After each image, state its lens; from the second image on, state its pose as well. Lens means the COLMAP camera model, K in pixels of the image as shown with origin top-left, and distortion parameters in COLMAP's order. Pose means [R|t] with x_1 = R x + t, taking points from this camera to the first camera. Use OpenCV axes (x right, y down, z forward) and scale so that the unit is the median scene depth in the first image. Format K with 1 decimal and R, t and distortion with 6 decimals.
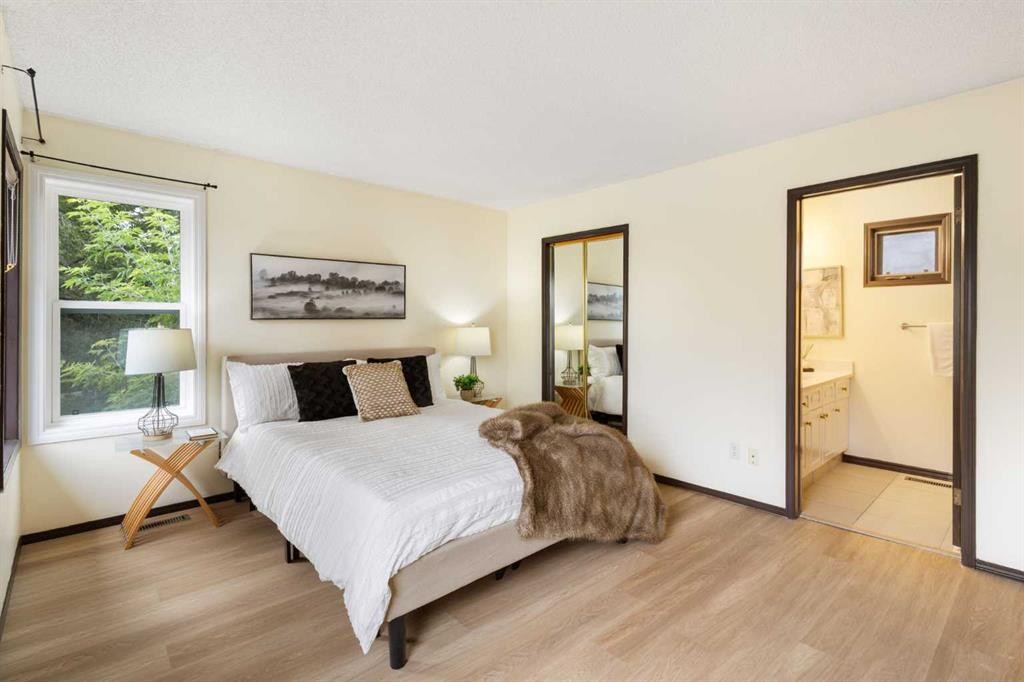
lens RADIAL K [[490.9, 0, 507.6], [0, 490.9, 330.7], [0, 0, 1]] dist [0.015406, -0.003401]
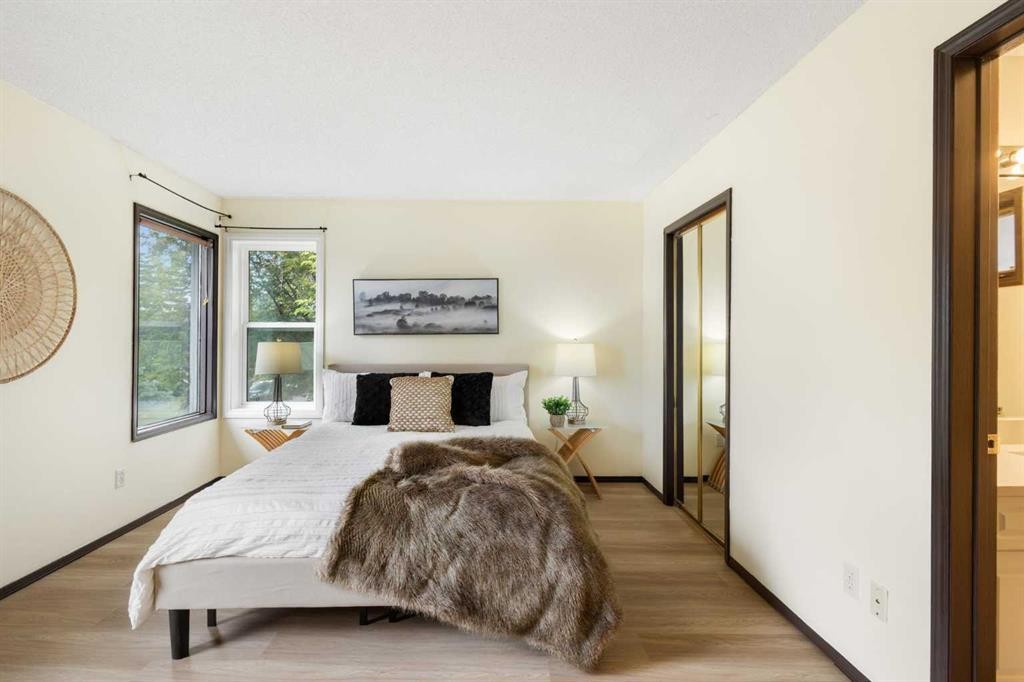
lens RADIAL K [[490.9, 0, 500.7], [0, 490.9, 338.4], [0, 0, 1]] dist [0.015406, -0.003401]
pose [[0.743506, -0.001049, -0.668729, 0.535743], [-0.013200, 0.999781, -0.016244, 0.000499], [0.668599, 0.020905, 0.743329, 0.349862]]
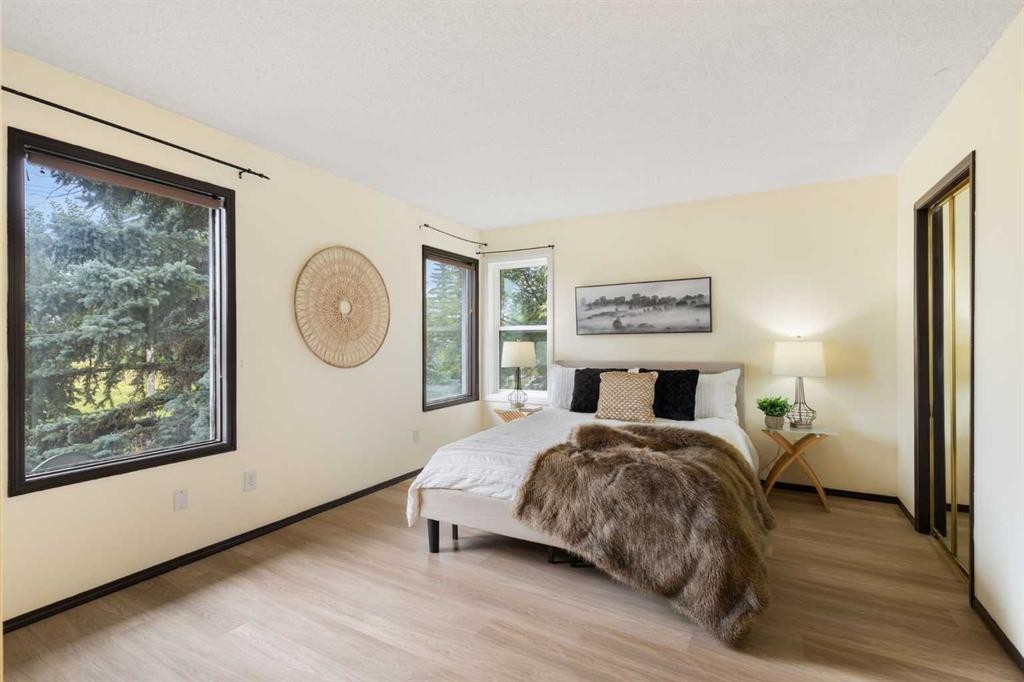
lens RADIAL K [[490.9, 0, 503.9], [0, 490.9, 338.4], [0, 0, 1]] dist [0.015406, -0.003401]
pose [[0.296072, -0.005079, -0.955152, 0.726272], [-0.009246, 0.999924, -0.008183, 0.000028], [0.955121, 0.011255, 0.296003, 0.394518]]
